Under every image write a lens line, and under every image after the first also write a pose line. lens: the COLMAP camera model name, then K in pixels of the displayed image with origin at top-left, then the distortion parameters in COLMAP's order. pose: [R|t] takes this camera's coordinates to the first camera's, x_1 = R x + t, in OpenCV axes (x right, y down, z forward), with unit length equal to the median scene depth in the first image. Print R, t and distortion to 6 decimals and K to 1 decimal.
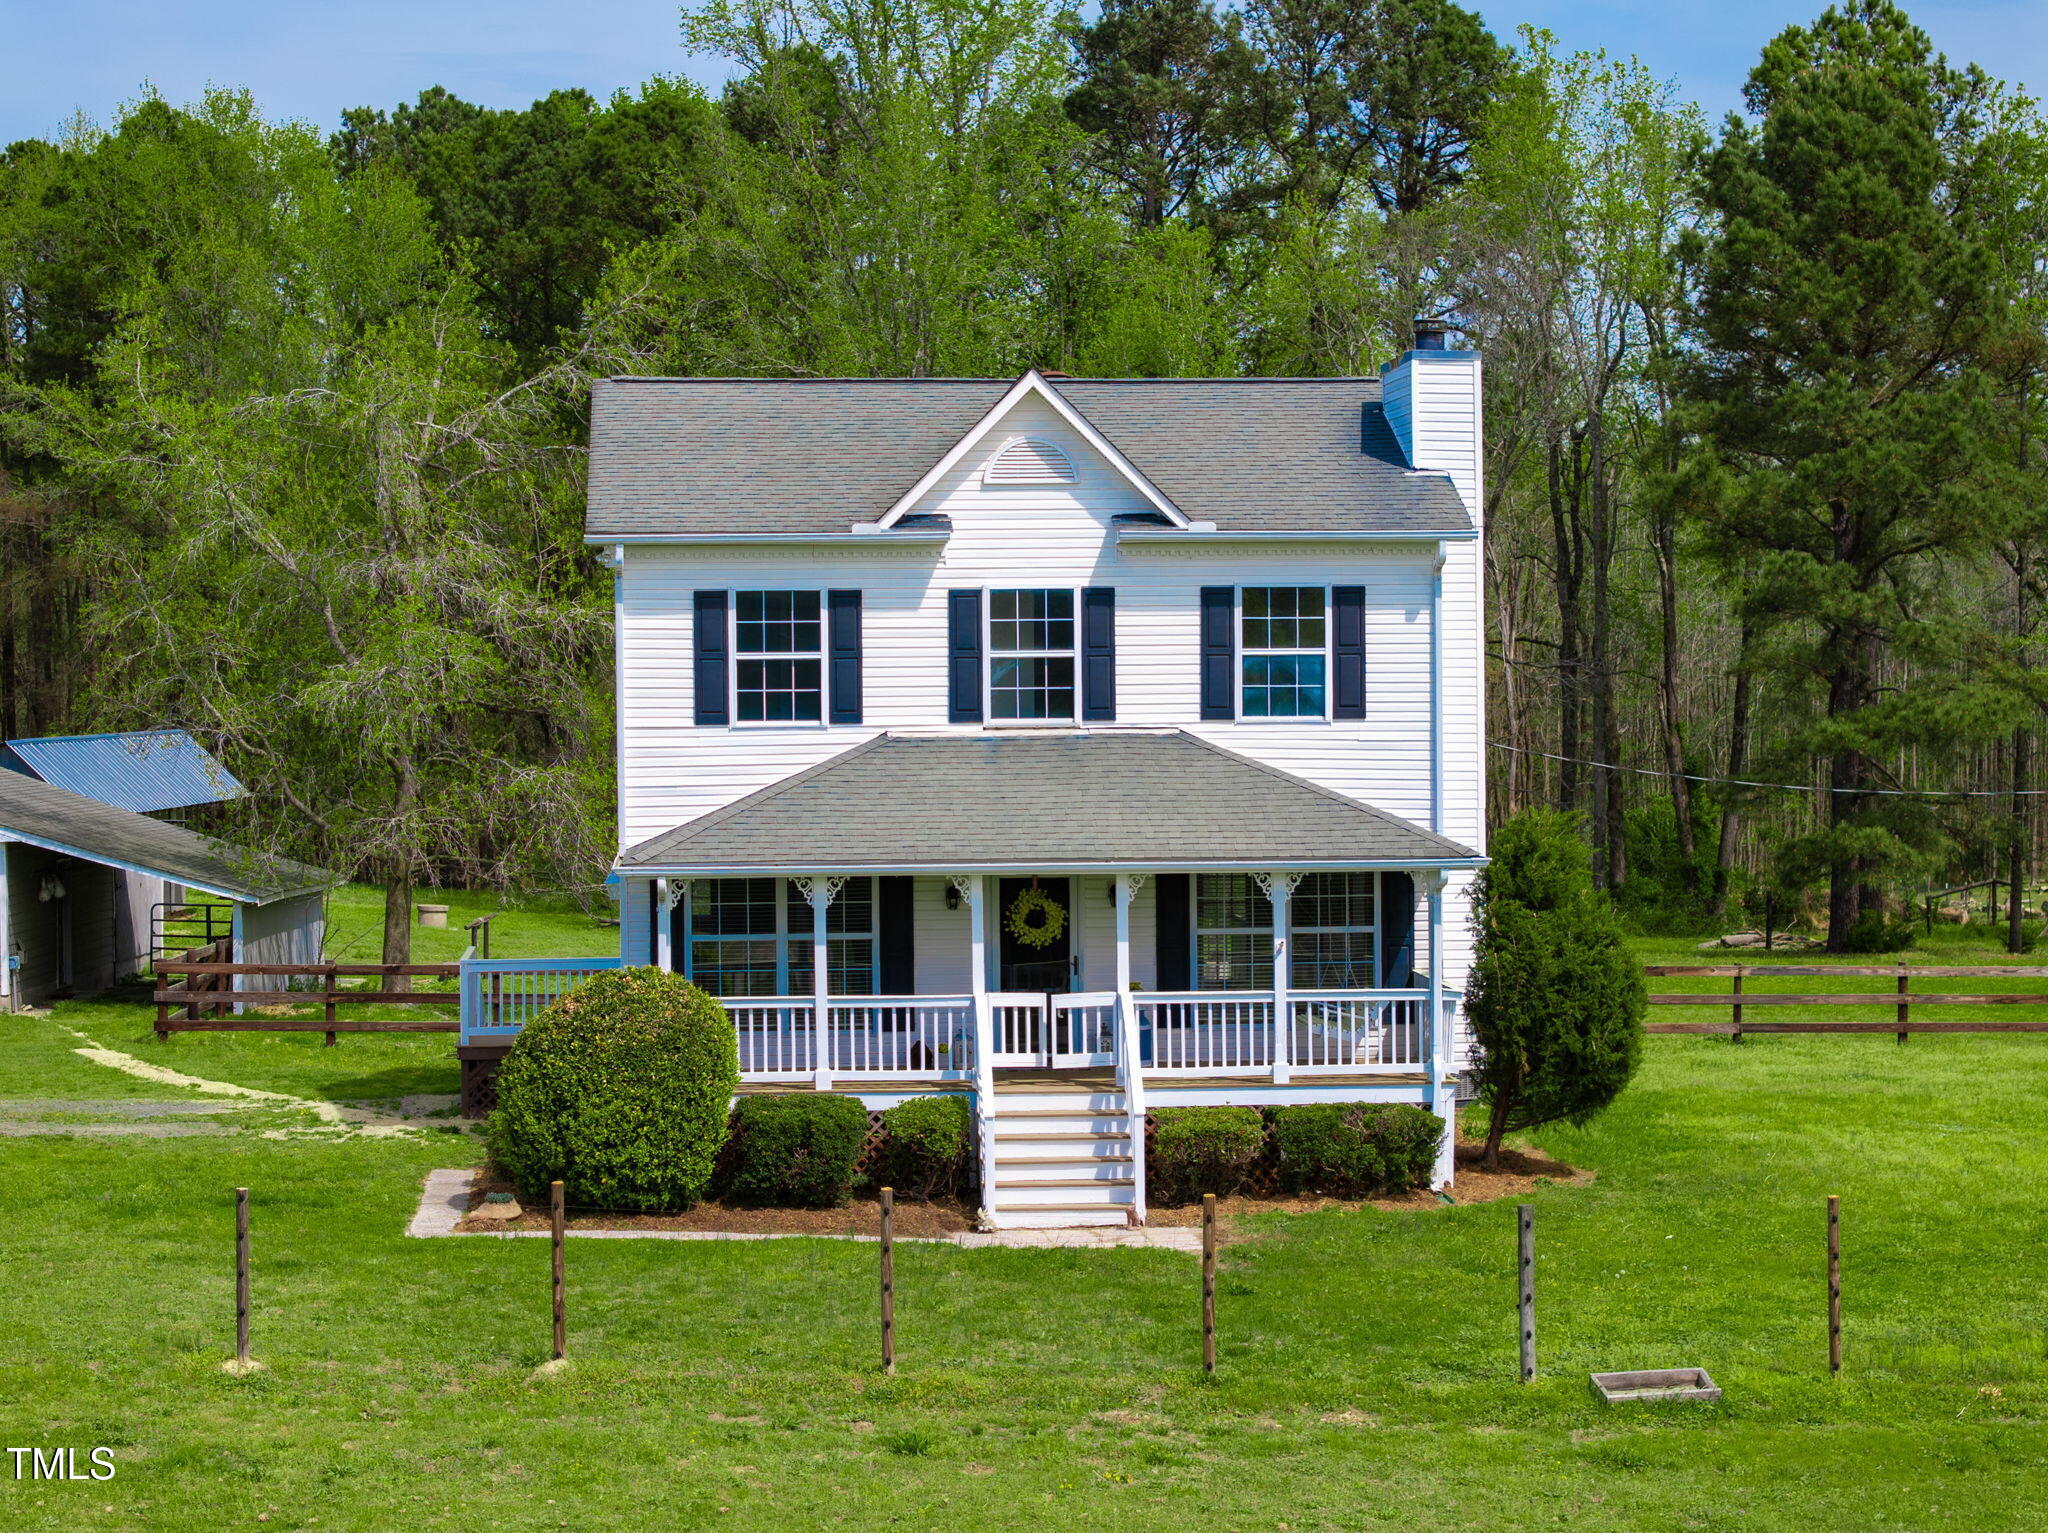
lens RADIAL K [[4123.8, 0, 1024.0], [0, 4123.8, 766.5], [0, 0, 1]] dist [-0.134330, -0.037010]
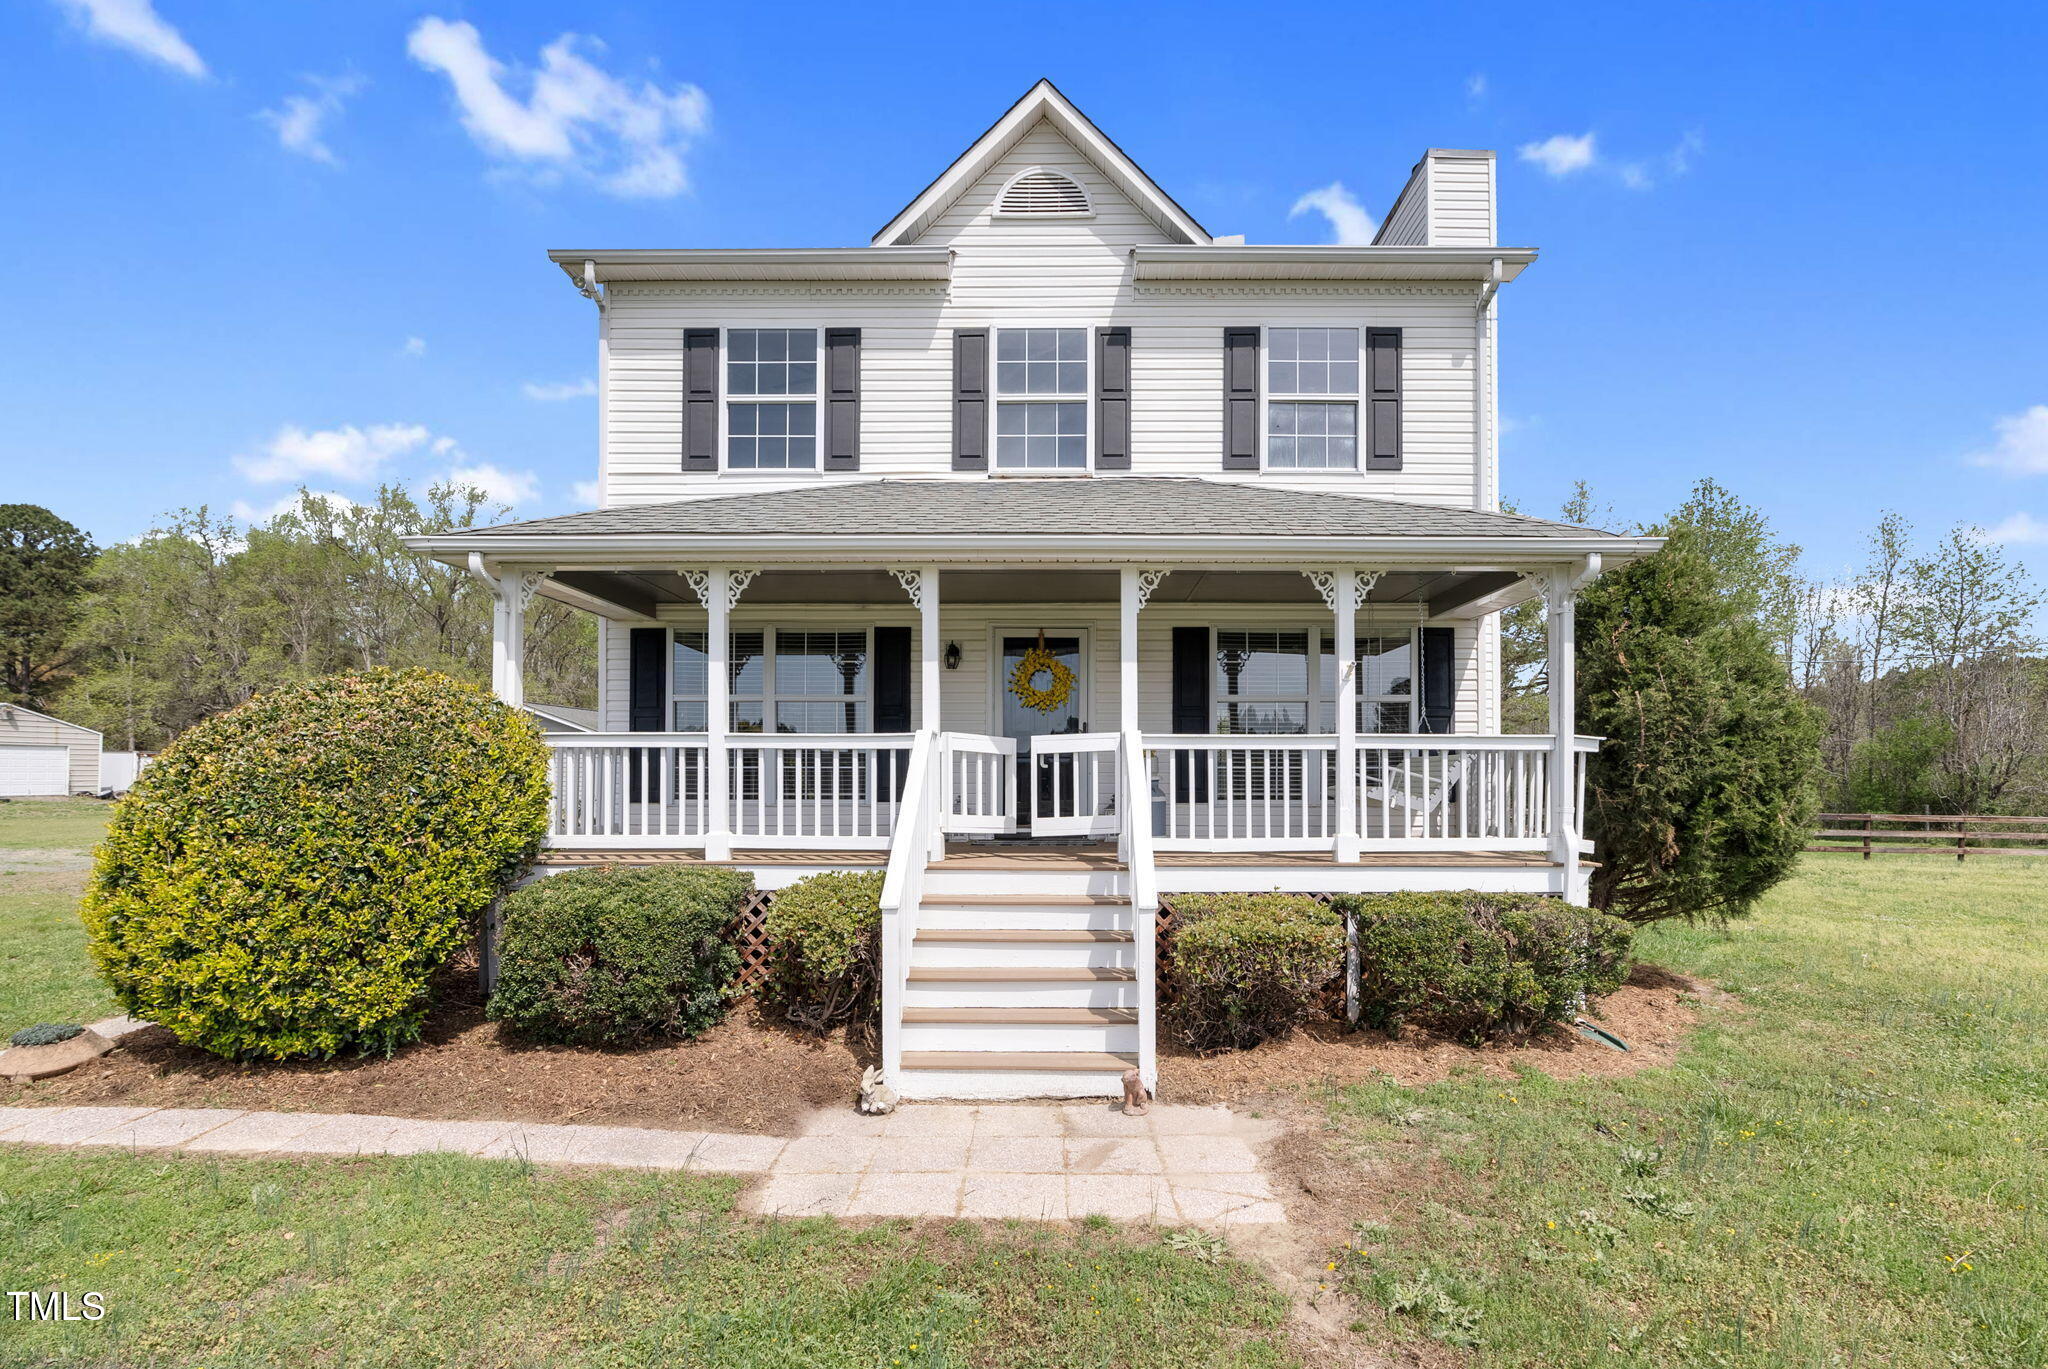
lens RADIAL K [[1427.2, 0, 999.2], [0, 1427.2, 689.4], [0, 0, 1]] dist [0.018938, 0.000160]
pose [[0.996072, 0.006147, -0.088338, 0.022749], [-0.010198, 0.998913, -0.045484, 0.057225], [0.087962, 0.046207, 0.995052, 0.723719]]
